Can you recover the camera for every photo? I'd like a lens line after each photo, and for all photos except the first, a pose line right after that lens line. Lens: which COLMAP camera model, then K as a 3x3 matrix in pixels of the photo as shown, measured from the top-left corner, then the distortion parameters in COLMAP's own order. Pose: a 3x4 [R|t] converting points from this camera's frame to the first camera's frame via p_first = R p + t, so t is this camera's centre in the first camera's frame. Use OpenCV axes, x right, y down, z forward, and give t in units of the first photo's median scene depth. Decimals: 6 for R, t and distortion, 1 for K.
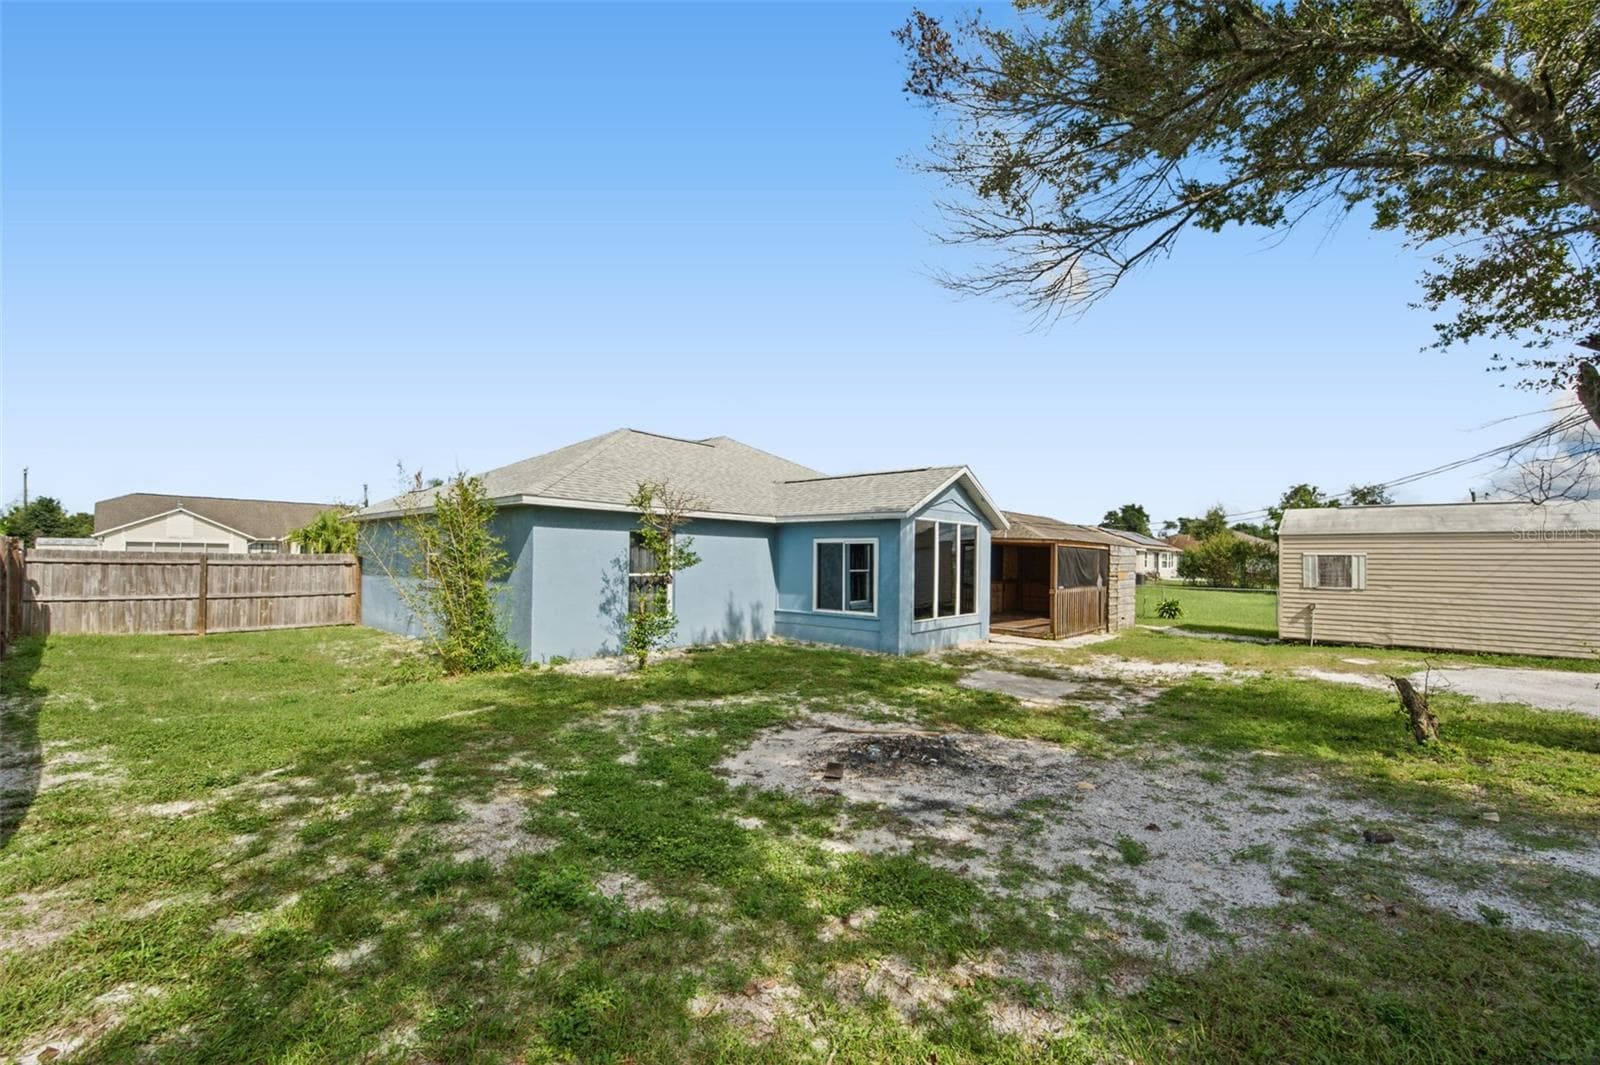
lens RADIAL K [[652.9, 0, 813.3], [0, 652.9, 548.2], [0, 0, 1]] dist [0.003532, -0.000224]
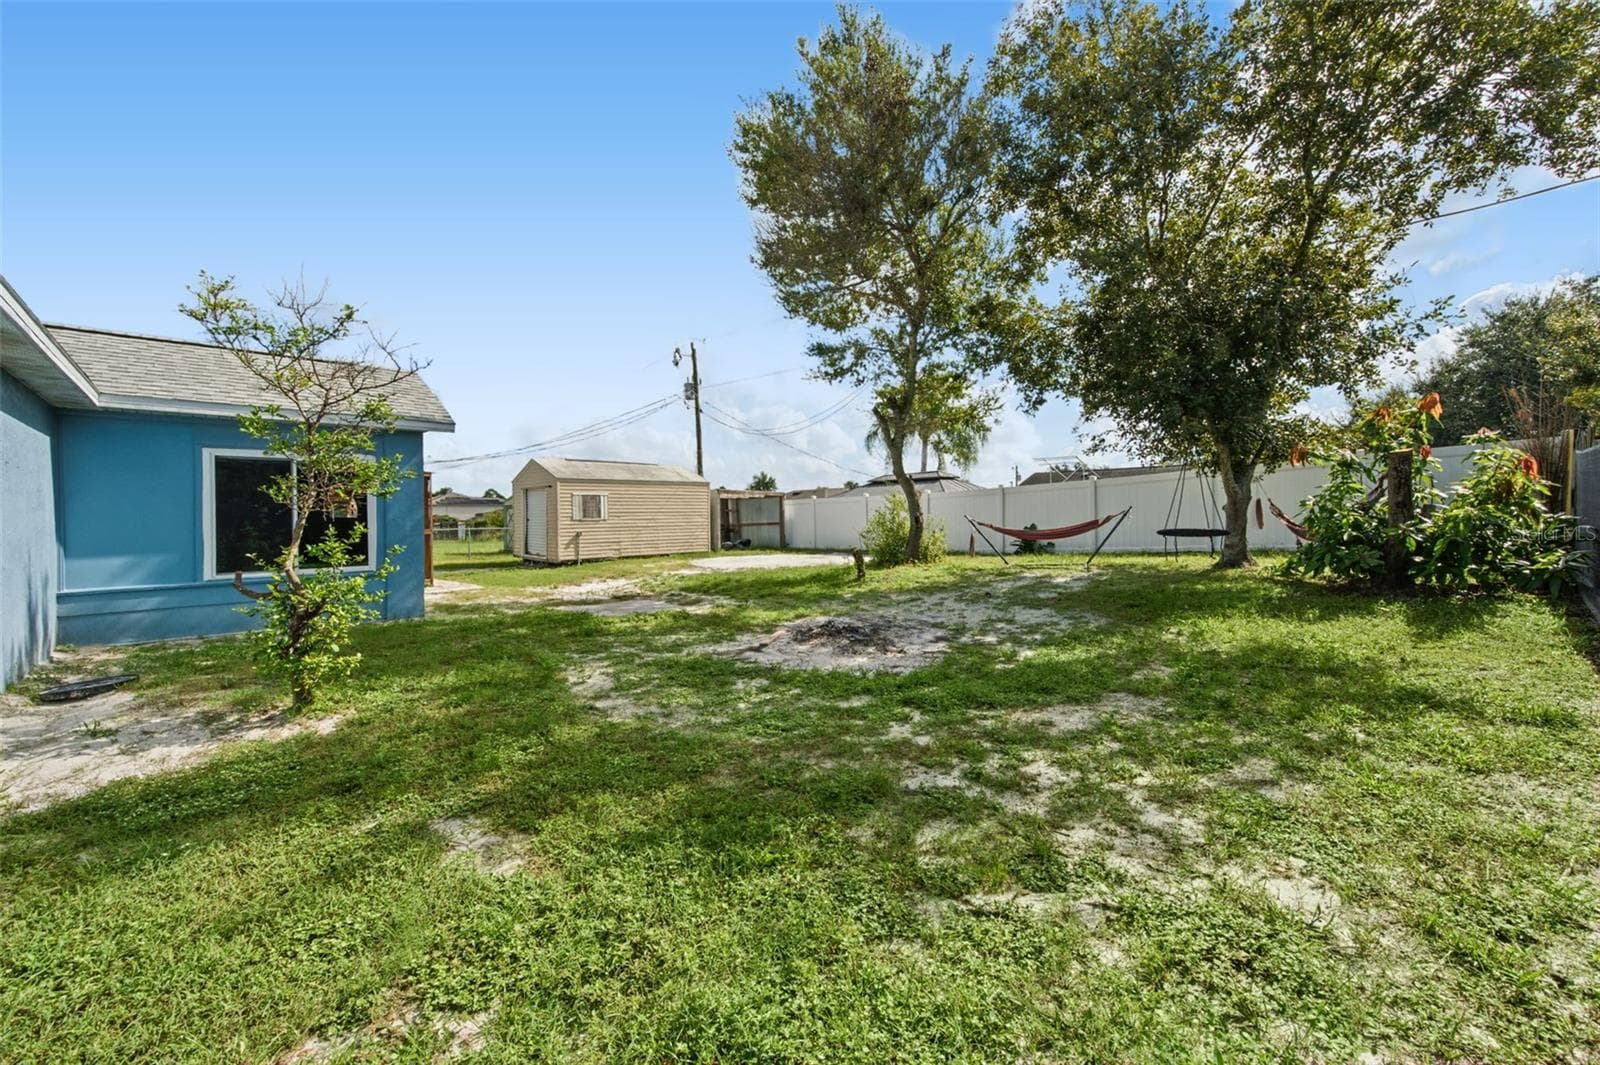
lens RADIAL K [[652.9, 0, 801.3], [0, 652.9, 528.7], [0, 0, 1]] dist [0.003532, -0.000224]
pose [[0.079879, -0.033566, 0.996239, -0.553170], [-0.003148, 0.999419, 0.033926, 0.035506], [-0.996800, -0.005846, 0.079727, 0.495052]]
